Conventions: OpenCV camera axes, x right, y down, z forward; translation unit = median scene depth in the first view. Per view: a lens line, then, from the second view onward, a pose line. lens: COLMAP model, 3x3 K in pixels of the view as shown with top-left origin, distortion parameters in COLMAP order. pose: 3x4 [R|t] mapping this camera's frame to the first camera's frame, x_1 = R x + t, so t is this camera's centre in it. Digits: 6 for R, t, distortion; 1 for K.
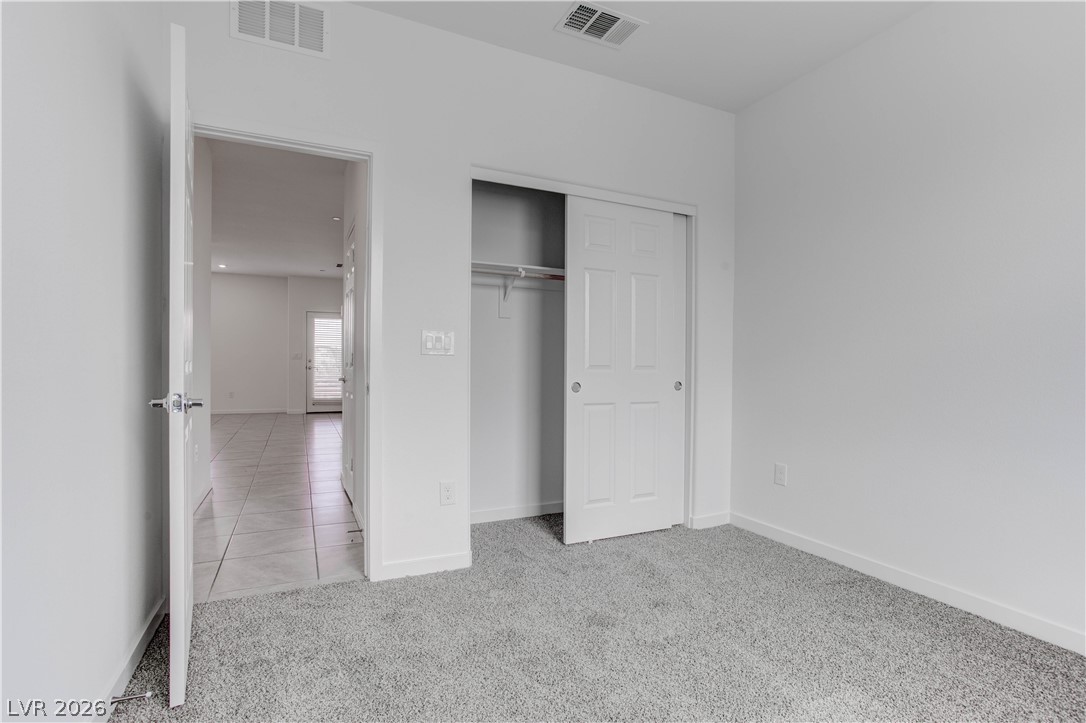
lens RADIAL K [[524.8, 0, 549.4], [0, 524.8, 364.8], [0, 0, 1]] dist [-0.052172, 0.033901]
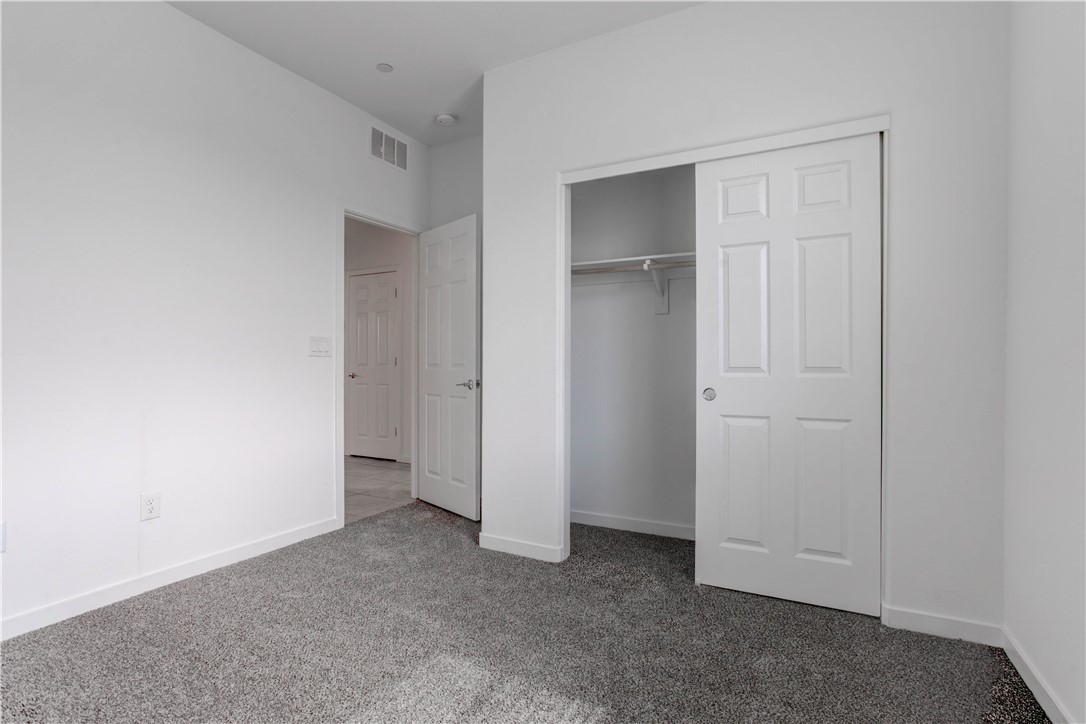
lens RADIAL K [[558.7, 0, 572.8], [0, 558.7, 364.8], [0, 0, 1]] dist [-0.006121, -0.000470]
pose [[0.593342, -0.006607, -0.804923, 0.729746], [-0.001843, 0.999953, -0.009566, 0.008386], [0.804948, 0.007159, 0.593302, 0.356773]]
